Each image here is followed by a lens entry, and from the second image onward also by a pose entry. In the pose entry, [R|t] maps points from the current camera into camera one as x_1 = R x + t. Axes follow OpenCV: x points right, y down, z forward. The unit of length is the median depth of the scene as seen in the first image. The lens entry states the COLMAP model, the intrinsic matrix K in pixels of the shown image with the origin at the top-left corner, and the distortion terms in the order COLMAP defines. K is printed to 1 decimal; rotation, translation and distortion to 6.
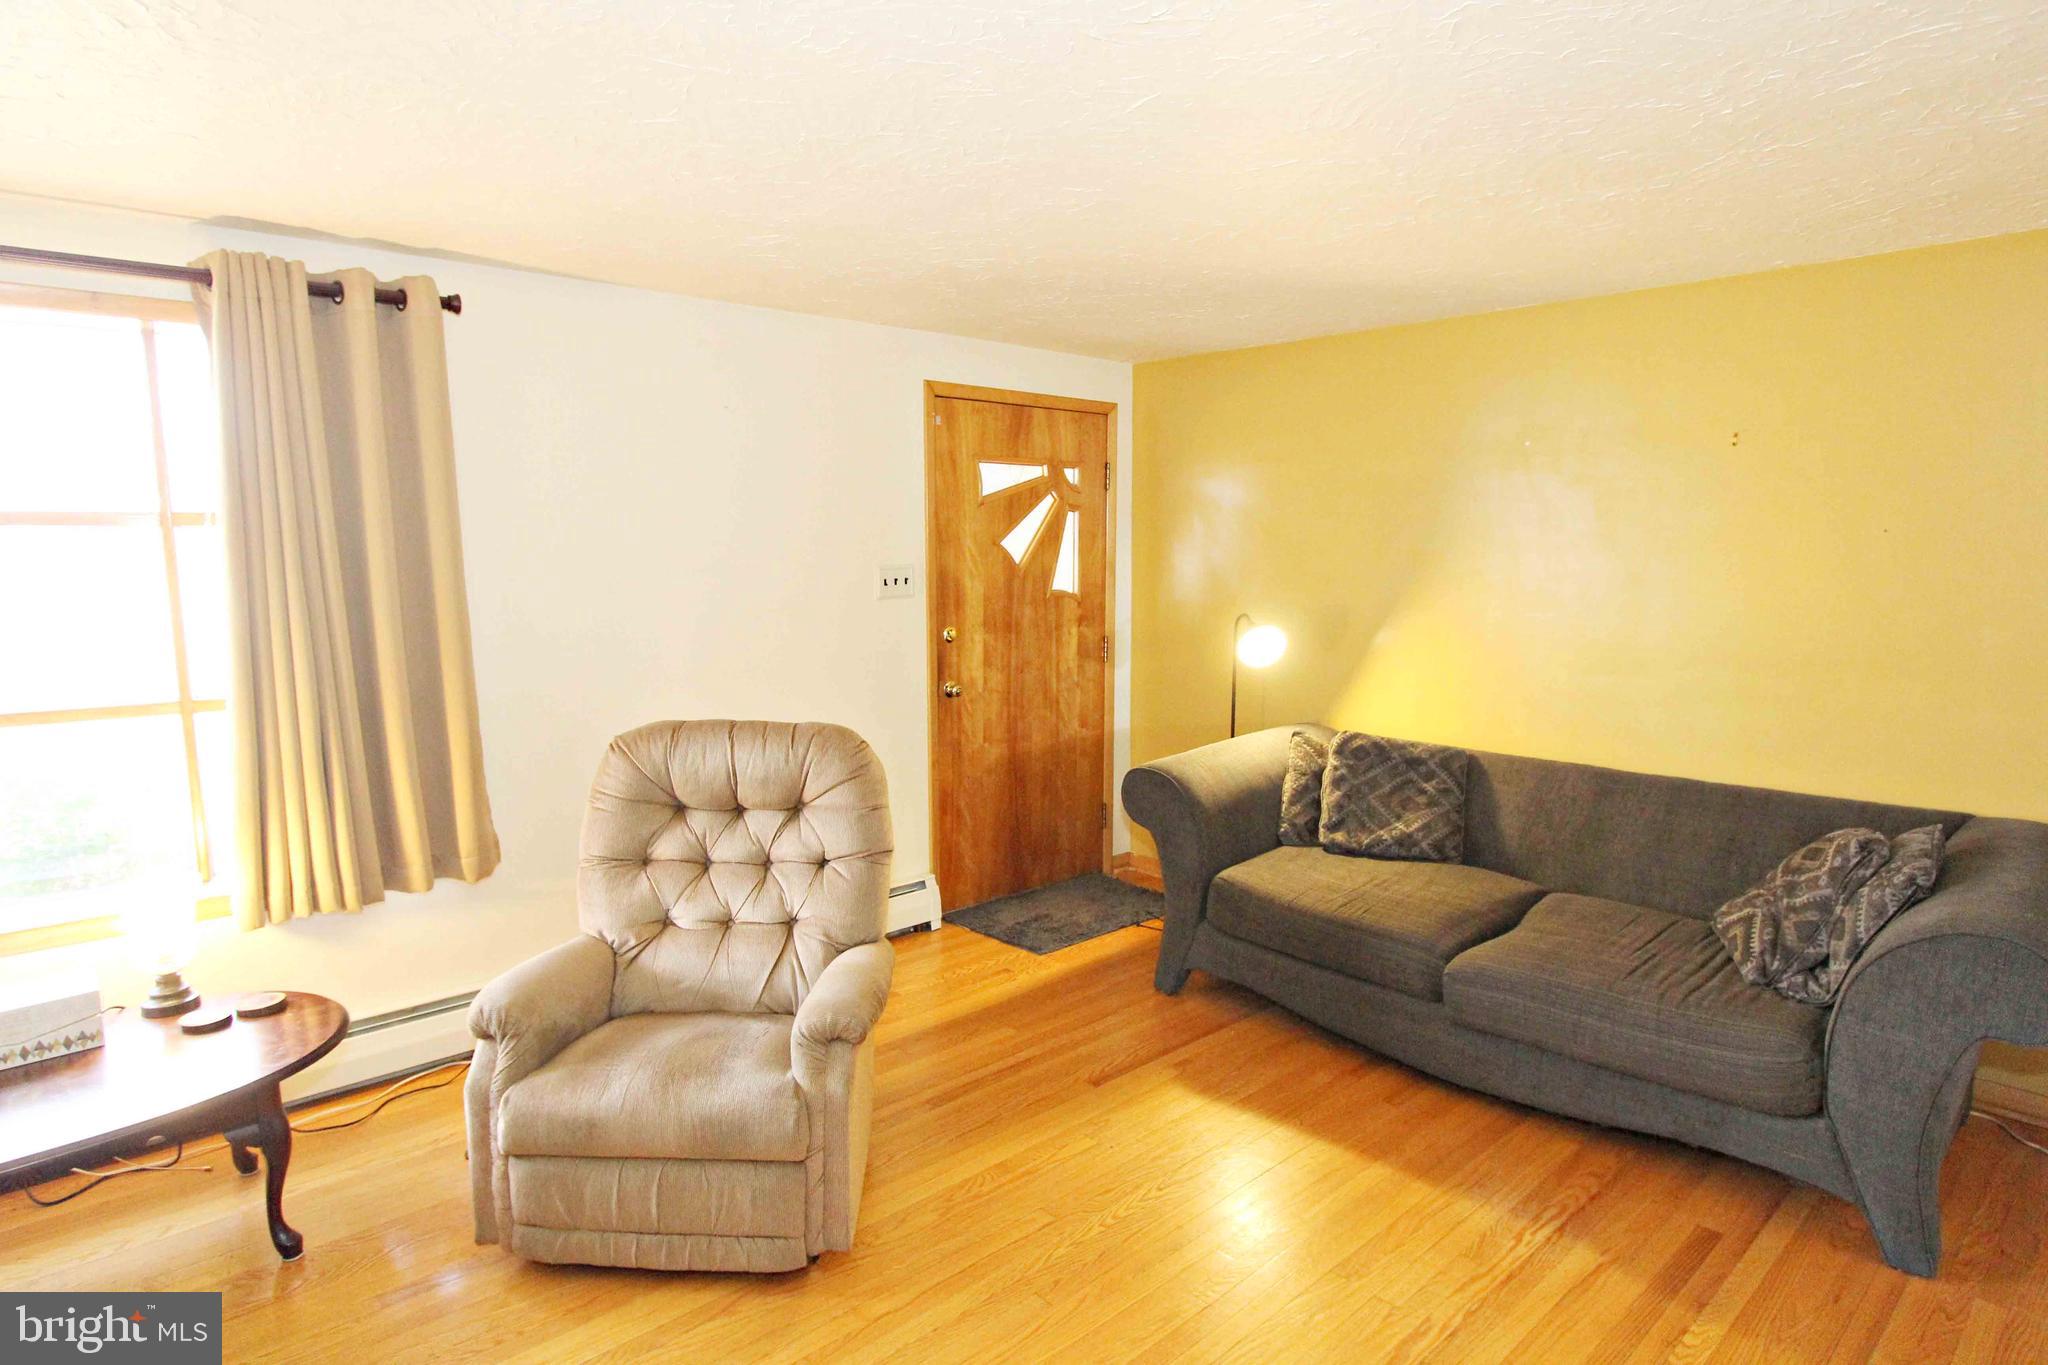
lens RADIAL K [[1144.2, 0, 1025.2], [0, 1144.2, 684.9], [0, 0, 1]] dist [-0.018494, 0.000873]
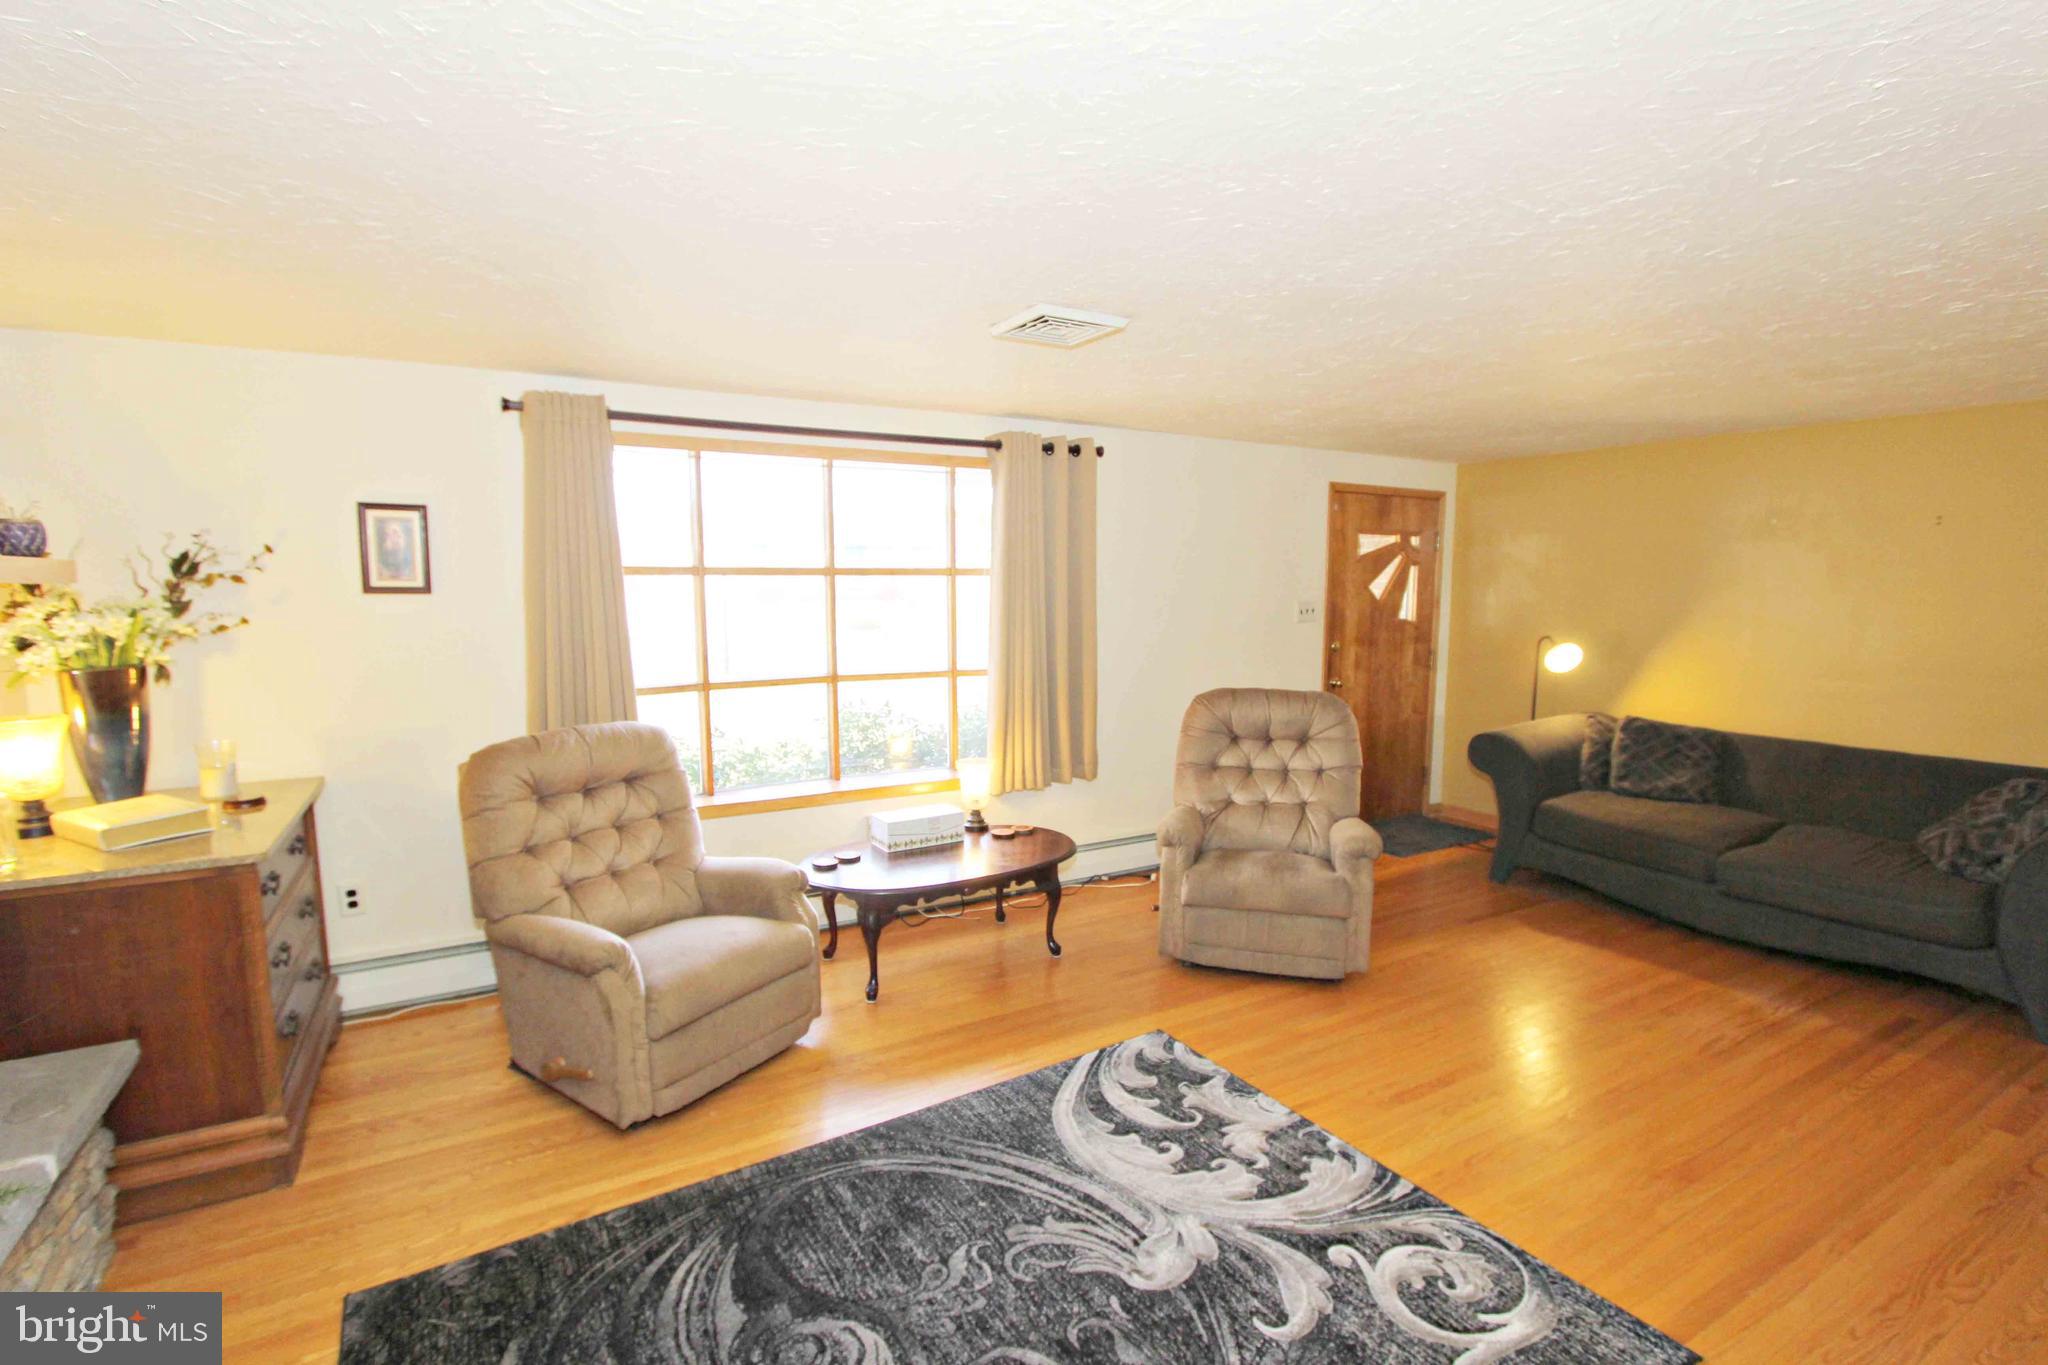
lens RADIAL K [[944.6, 0, 1026.3], [0, 944.6, 689.3], [0, 0, 1]] dist [-0.023638, 0.005211]
pose [[0.975562, 0.028701, -0.217841, -0.292650], [-0.030916, 0.999499, -0.006766, 0.051430], [0.217538, 0.013336, 0.975961, -0.476217]]
